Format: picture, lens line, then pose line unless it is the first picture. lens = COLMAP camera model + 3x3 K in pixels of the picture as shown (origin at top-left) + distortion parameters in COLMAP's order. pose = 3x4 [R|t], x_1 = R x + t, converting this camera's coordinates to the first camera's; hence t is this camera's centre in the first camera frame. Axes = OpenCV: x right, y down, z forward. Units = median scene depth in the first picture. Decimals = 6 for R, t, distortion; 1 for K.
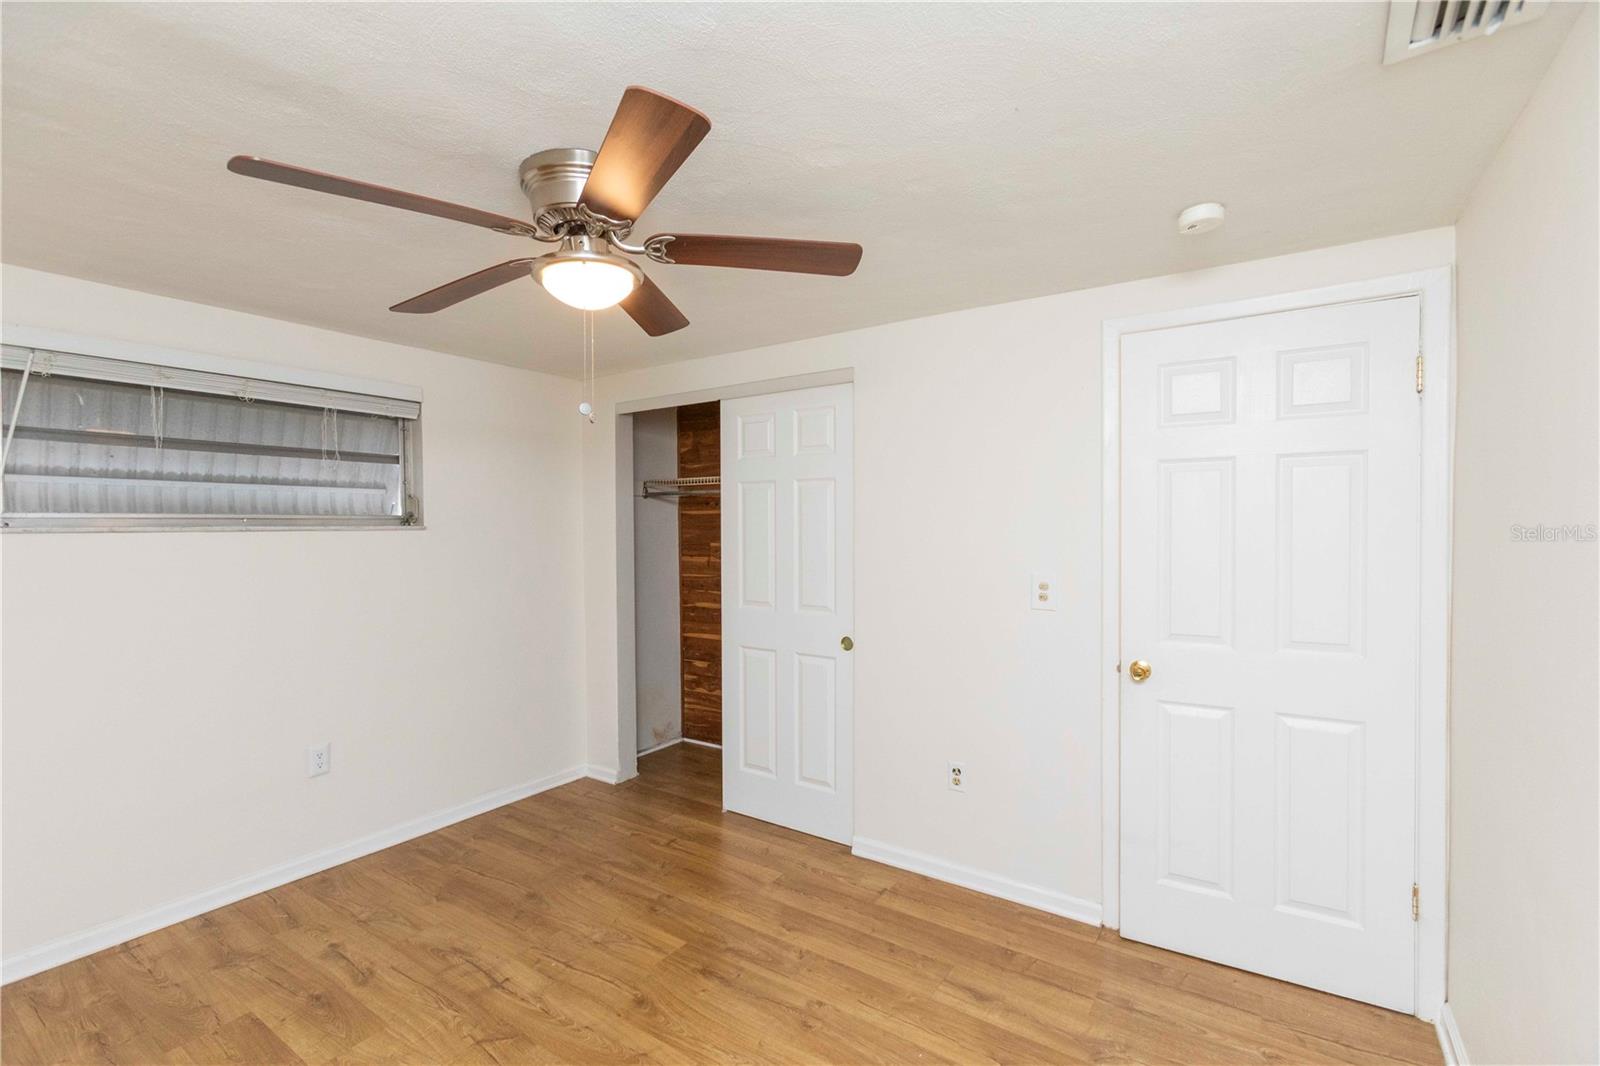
lens RADIAL K [[710.9, 0, 797.6], [0, 710.9, 544.3], [0, 0, 1]] dist [-0.004172, 0.007256]
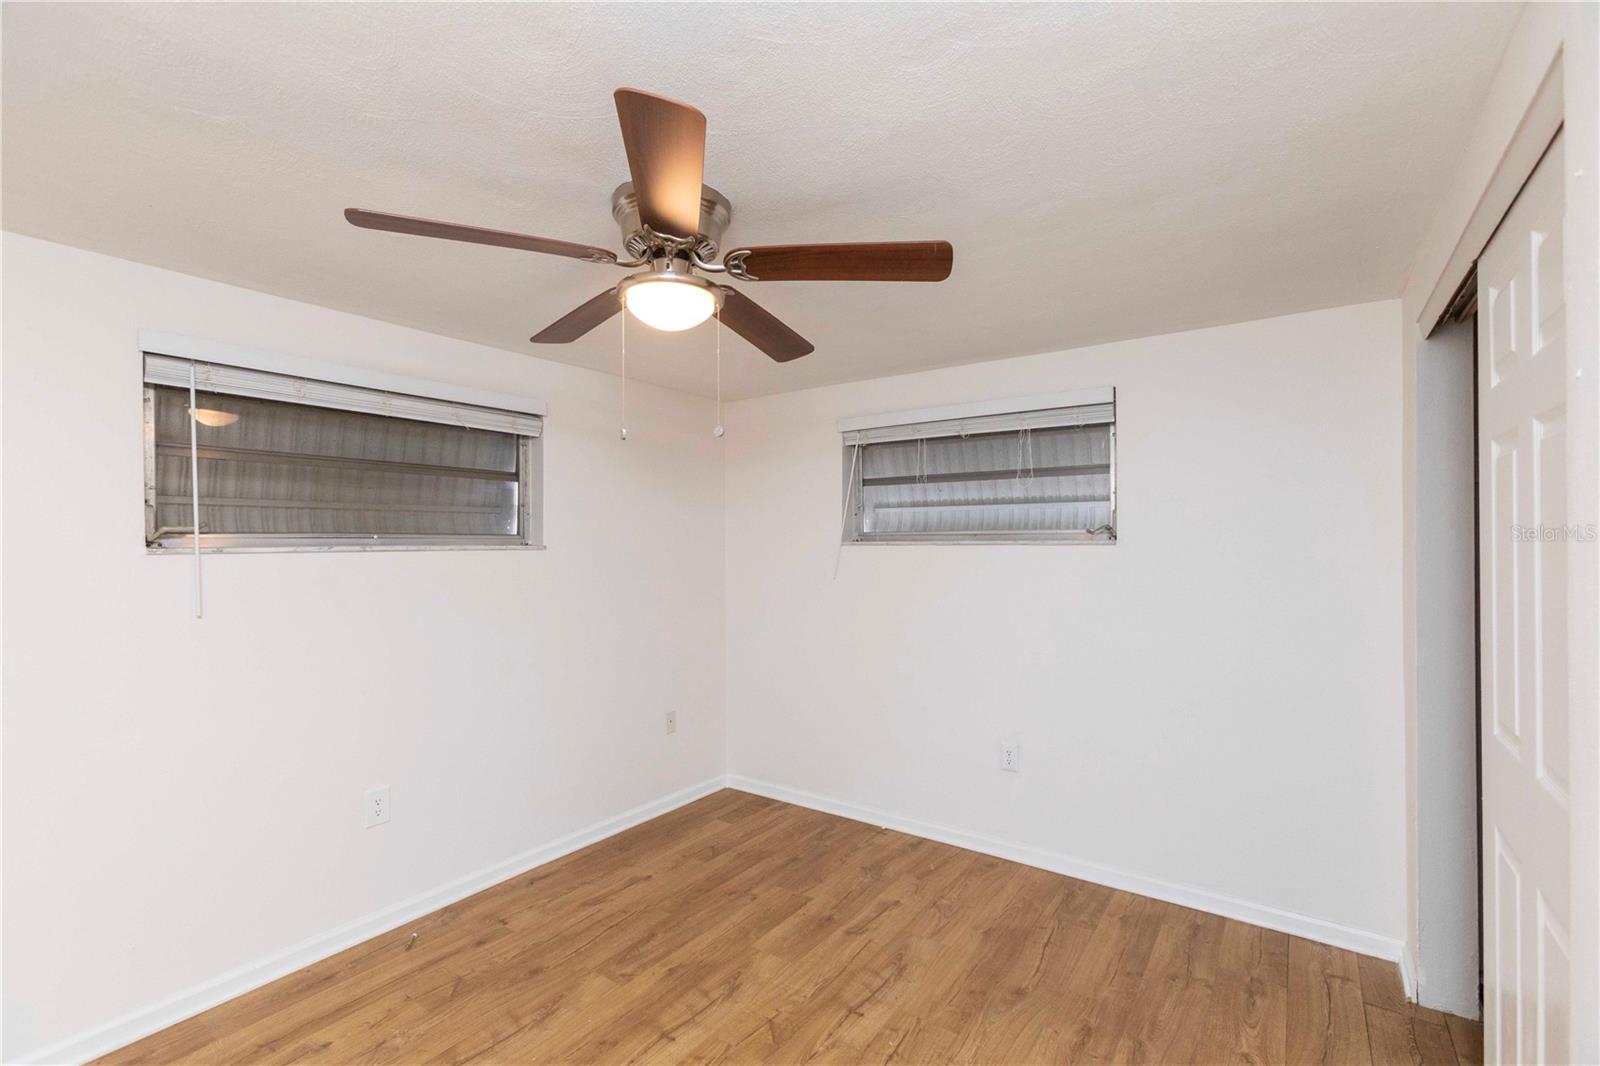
lens RADIAL K [[710.9, 0, 797.6], [0, 710.9, 544.3], [0, 0, 1]] dist [-0.004172, 0.007256]
pose [[-0.013743, 0.008720, -0.999868, 0.446233], [-0.022111, 0.999715, 0.009023, -0.024305], [0.999661, 0.022232, -0.013547, 0.745374]]
